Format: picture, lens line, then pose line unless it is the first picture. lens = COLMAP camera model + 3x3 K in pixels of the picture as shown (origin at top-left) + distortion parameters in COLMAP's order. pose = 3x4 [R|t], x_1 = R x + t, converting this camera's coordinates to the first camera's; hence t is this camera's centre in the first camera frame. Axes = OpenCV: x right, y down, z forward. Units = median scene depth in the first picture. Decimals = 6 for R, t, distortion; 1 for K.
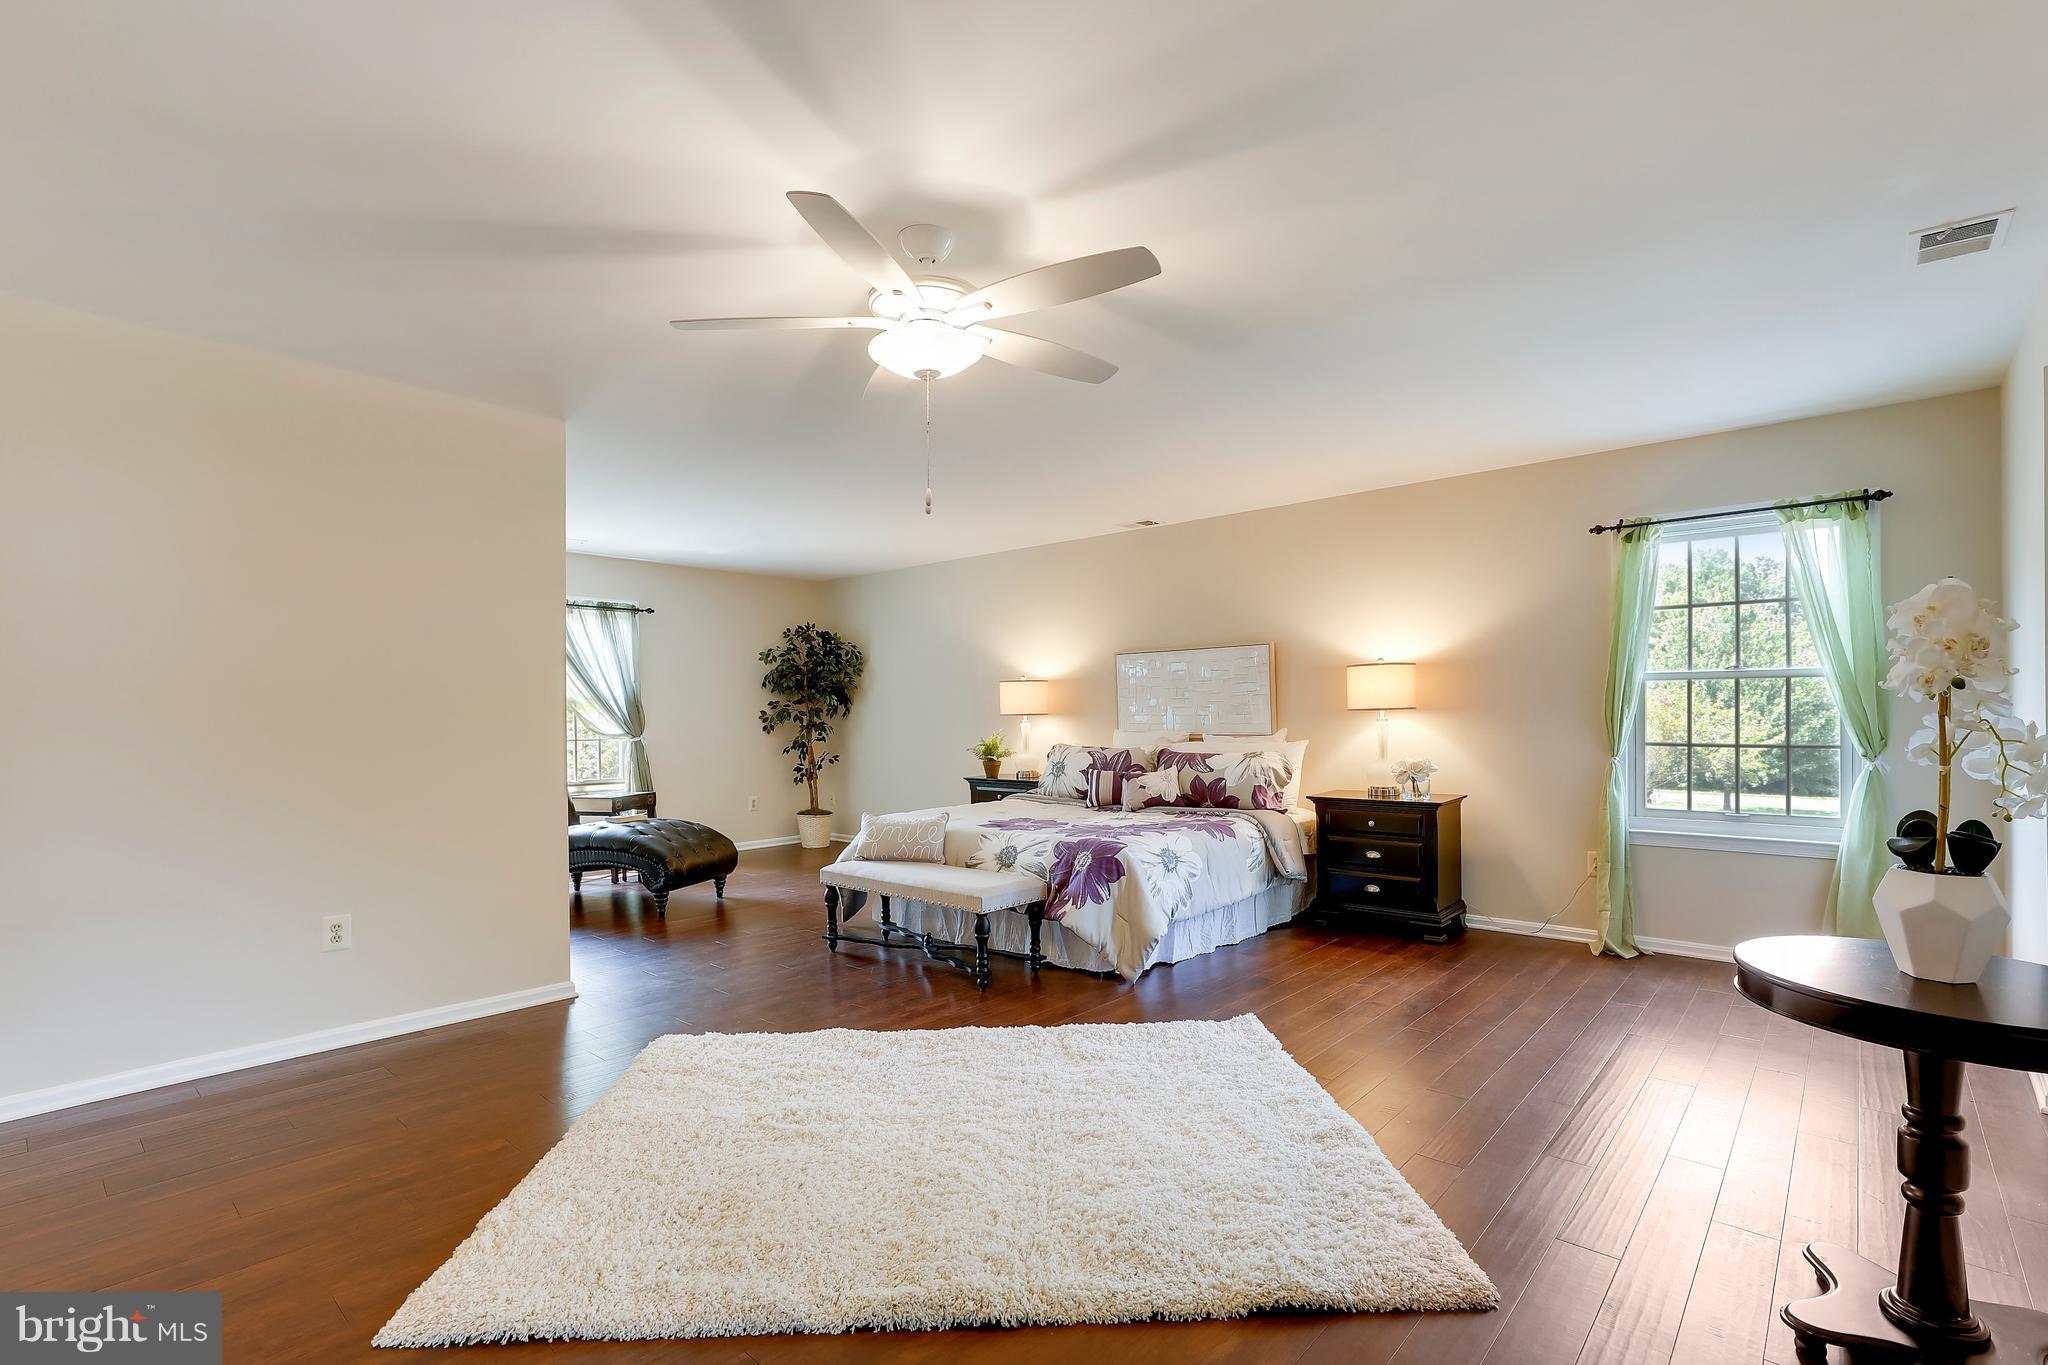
lens RADIAL K [[940.2, 0, 1027.1], [0, 940.2, 701.8], [0, 0, 1]] dist [-0.030147, 0.009911]
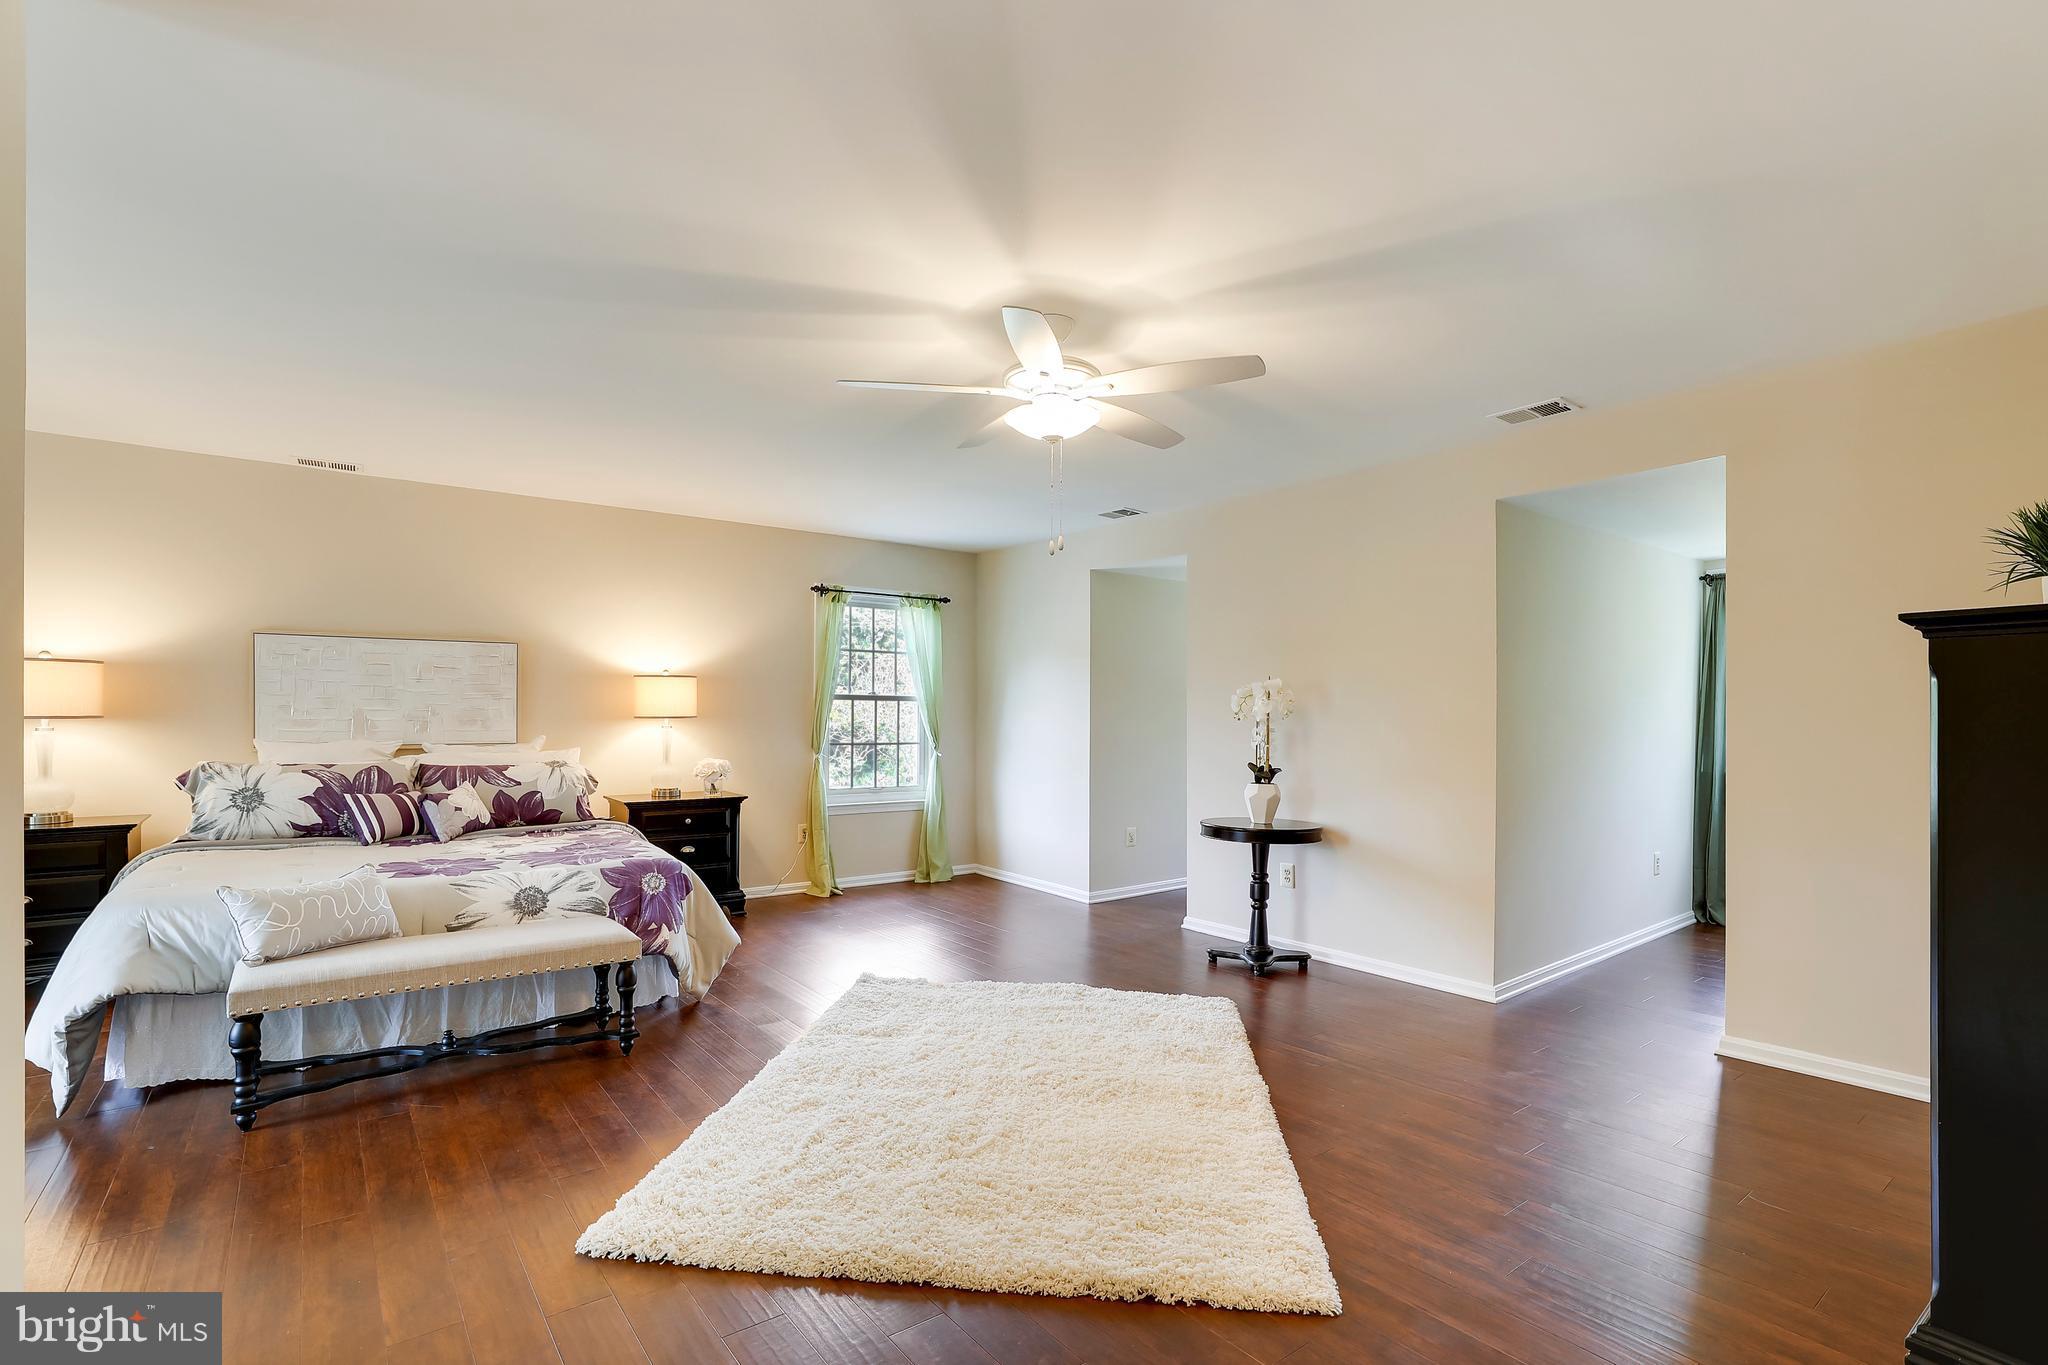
lens RADIAL K [[940.2, 0, 1025.8], [0, 940.2, 693.9], [0, 0, 1]] dist [-0.030147, 0.009911]
pose [[0.189088, 0.033776, 0.981379, -0.647112], [-0.020299, 0.999329, -0.030483, 0.006163], [-0.981750, -0.014157, 0.189647, 0.406447]]
